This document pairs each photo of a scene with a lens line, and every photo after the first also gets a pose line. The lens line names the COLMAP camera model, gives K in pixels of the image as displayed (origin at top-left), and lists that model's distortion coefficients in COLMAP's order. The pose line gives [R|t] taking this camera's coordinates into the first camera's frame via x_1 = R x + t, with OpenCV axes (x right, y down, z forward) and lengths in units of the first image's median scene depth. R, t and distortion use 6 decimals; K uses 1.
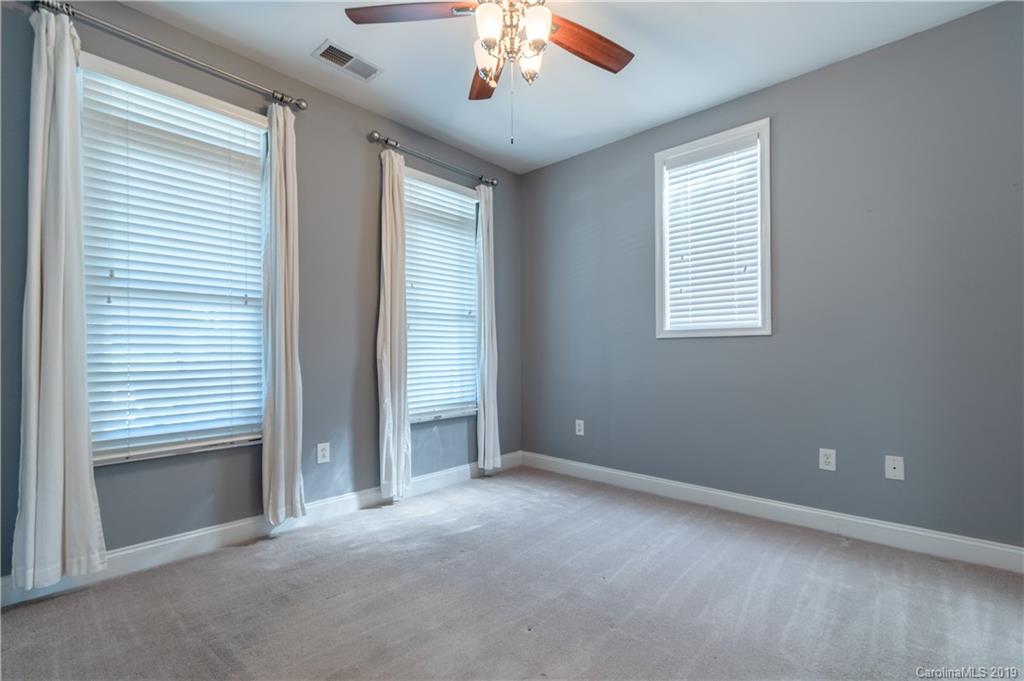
lens RADIAL K [[462.7, 0, 512.8], [0, 462.7, 347.9], [0, 0, 1]] dist [-0.000224, -0.000370]
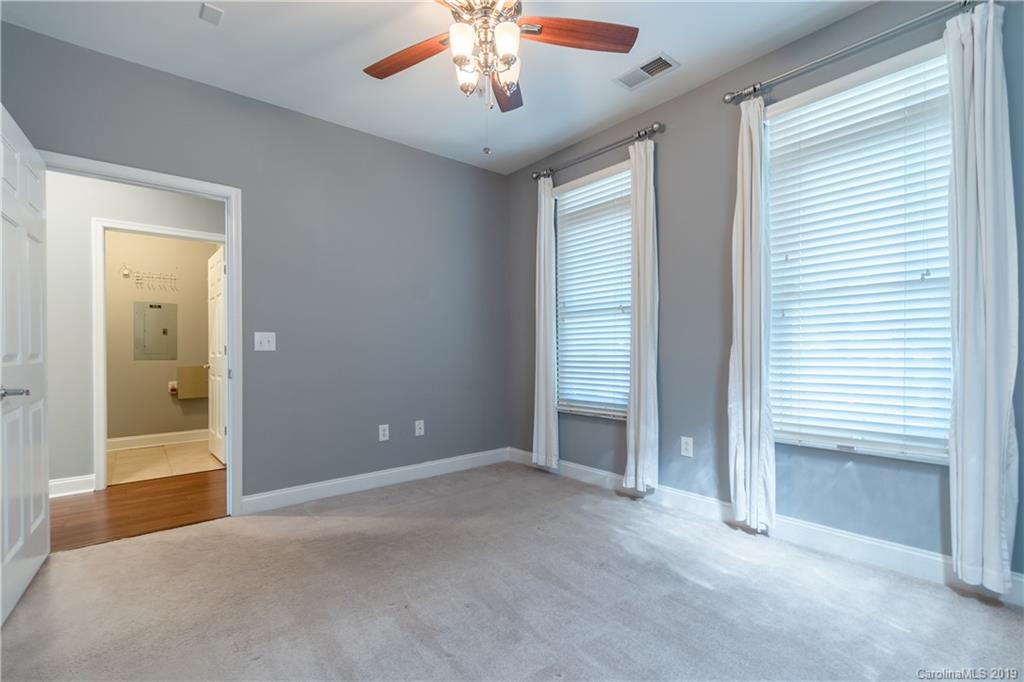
lens RADIAL K [[462.7, 0, 512.8], [0, 462.7, 348.4], [0, 0, 1]] dist [-0.000224, -0.000370]
pose [[-0.141923, -0.000153, -0.989878, 0.698352], [0.016363, 0.999863, -0.002501, 0.005677], [0.989742, -0.016552, -0.141901, 0.808924]]
